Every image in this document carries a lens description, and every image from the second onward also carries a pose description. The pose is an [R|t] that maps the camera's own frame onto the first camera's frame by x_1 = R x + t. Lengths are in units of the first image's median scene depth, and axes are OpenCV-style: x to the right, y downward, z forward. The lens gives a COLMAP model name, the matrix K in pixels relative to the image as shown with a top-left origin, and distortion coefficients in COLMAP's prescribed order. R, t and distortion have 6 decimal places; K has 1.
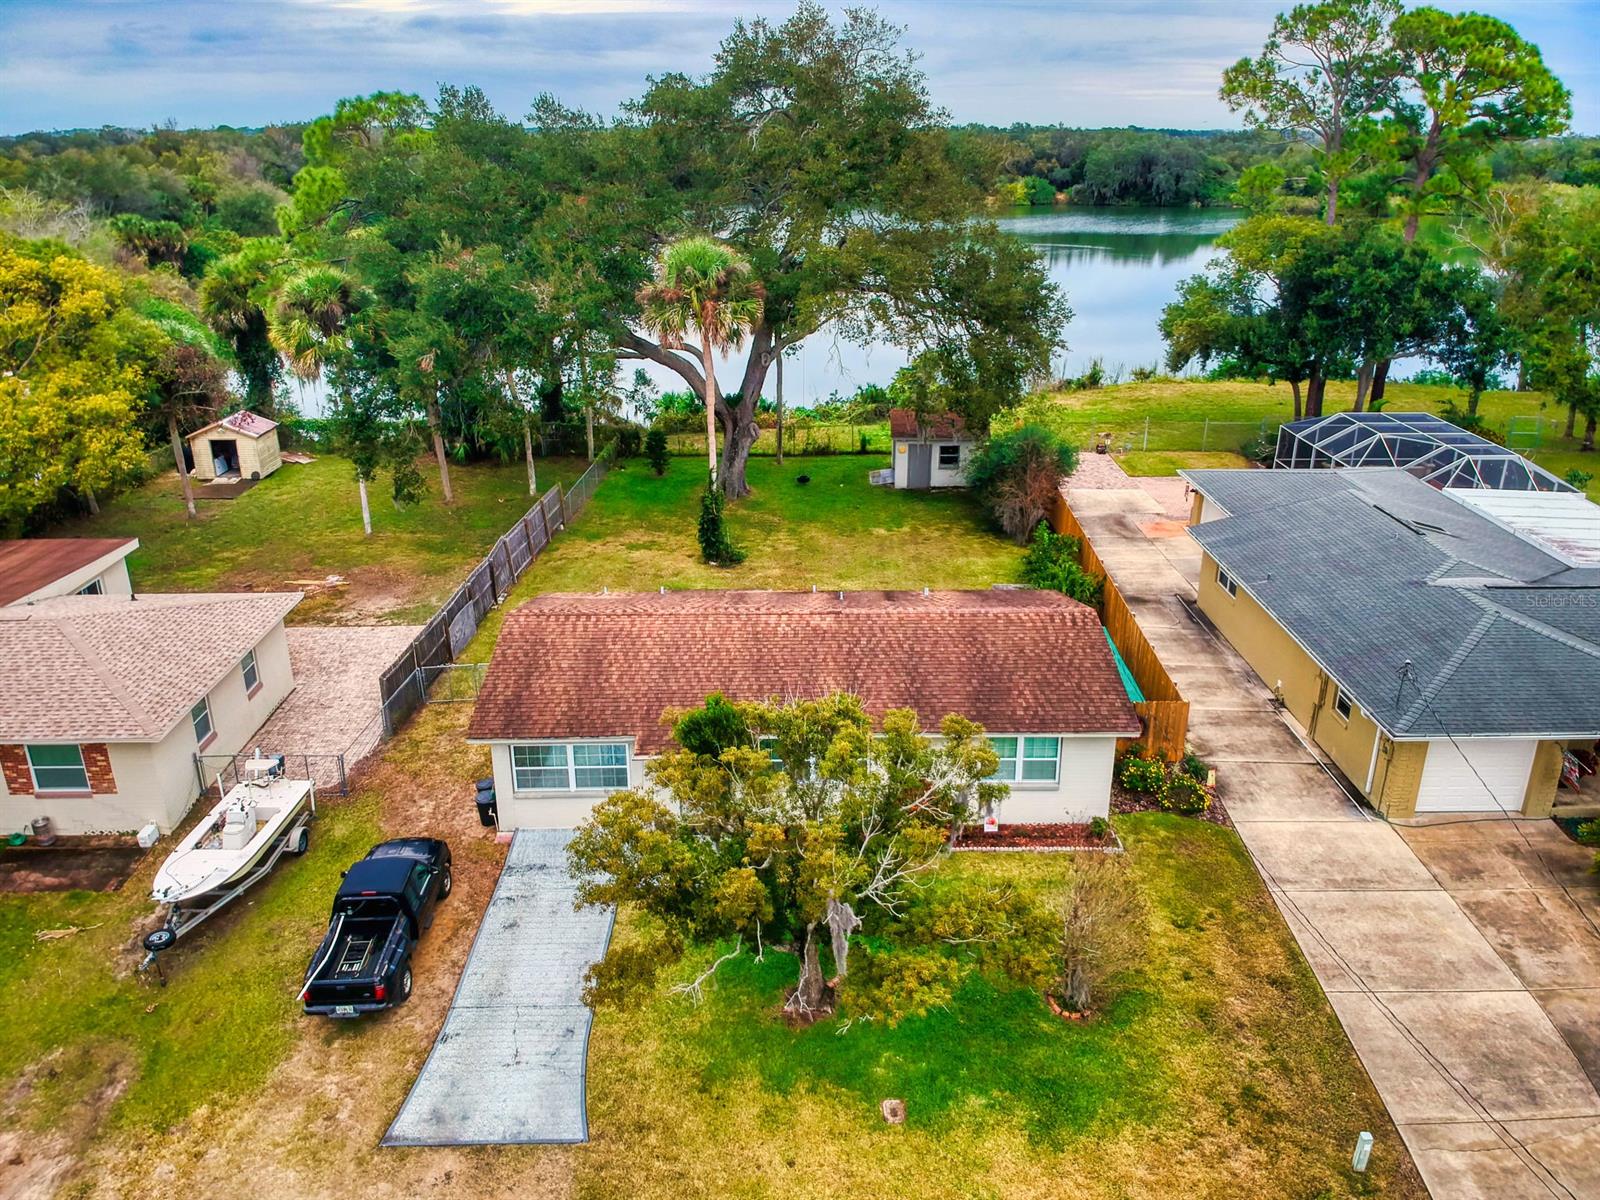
lens RADIAL K [[1176.4, 0, 803.0], [0, 1176.4, 600.9], [0, 0, 1]] dist [0.071799, -0.139947]
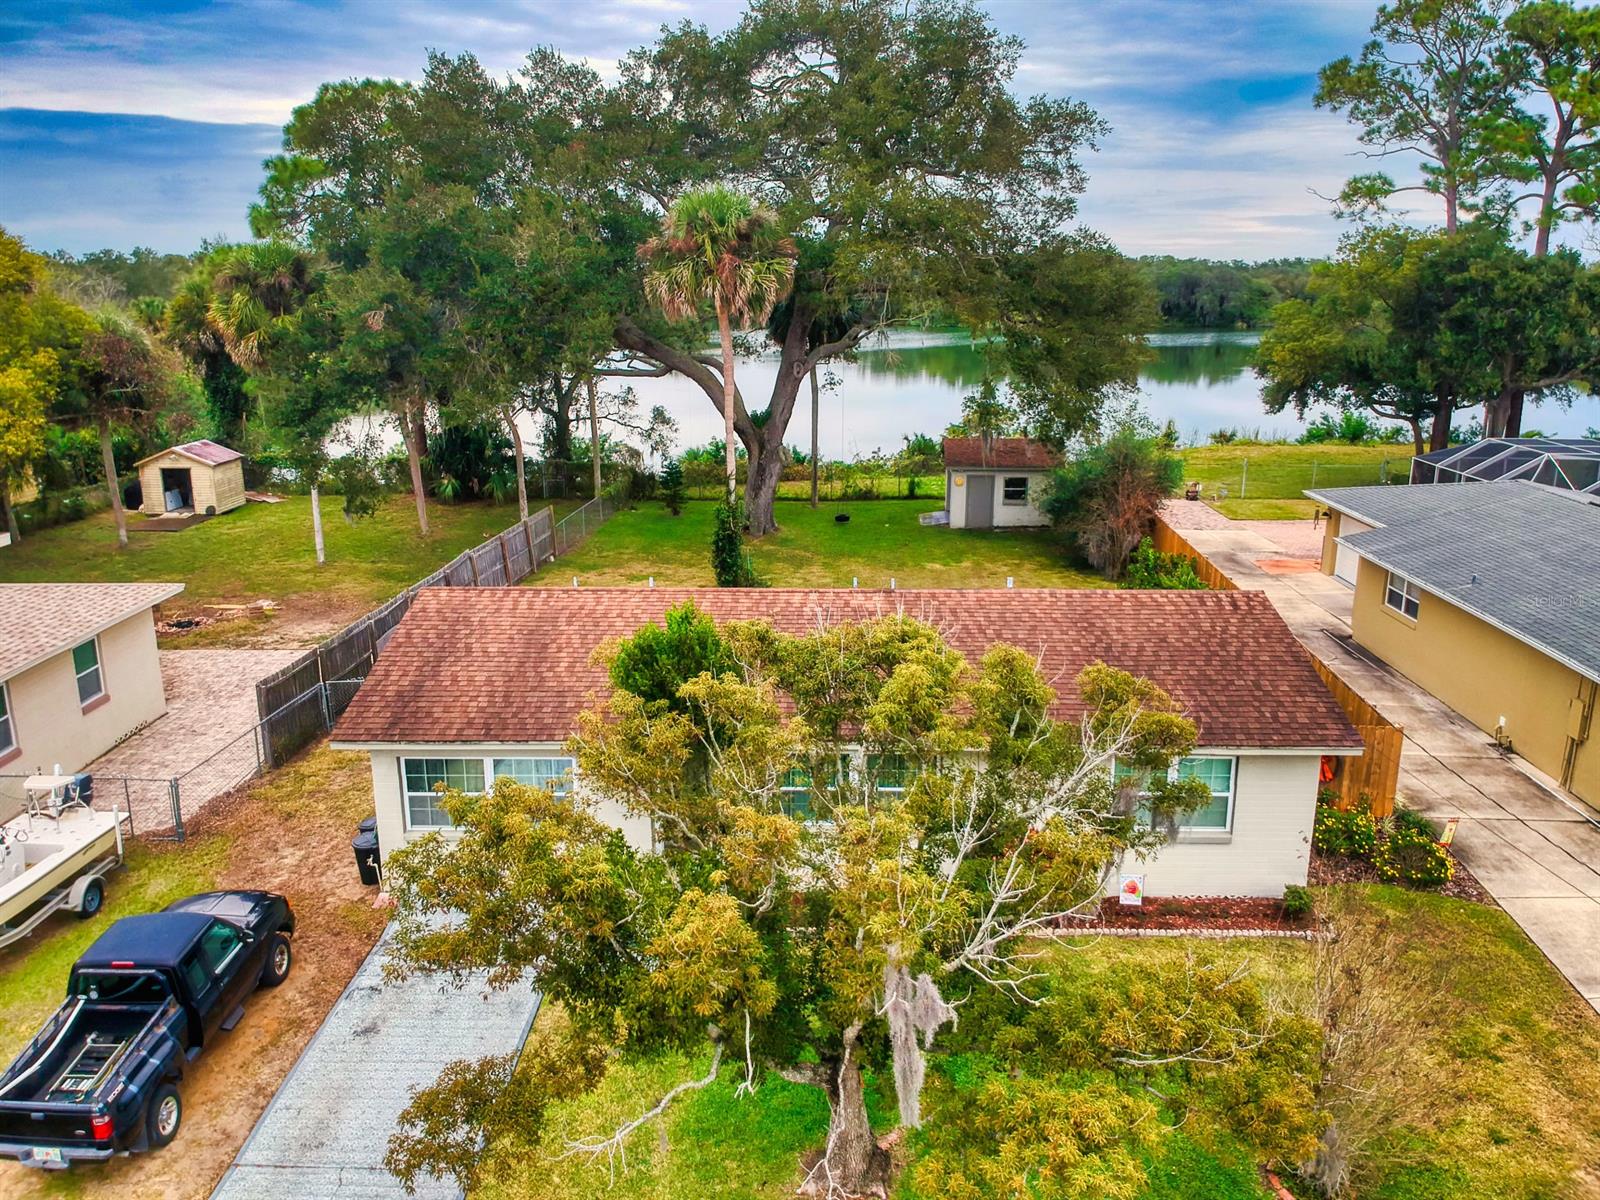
lens RADIAL K [[1181.3, 0, 795.6], [0, 1181.3, 596.0], [0, 0, 1]] dist [0.057204, -0.123692]
pose [[0.999221, 0.009563, -0.038289, 0.000308], [-0.013938, 0.993187, -0.115694, 0.095511], [0.036922, 0.116137, 0.992547, 0.298043]]
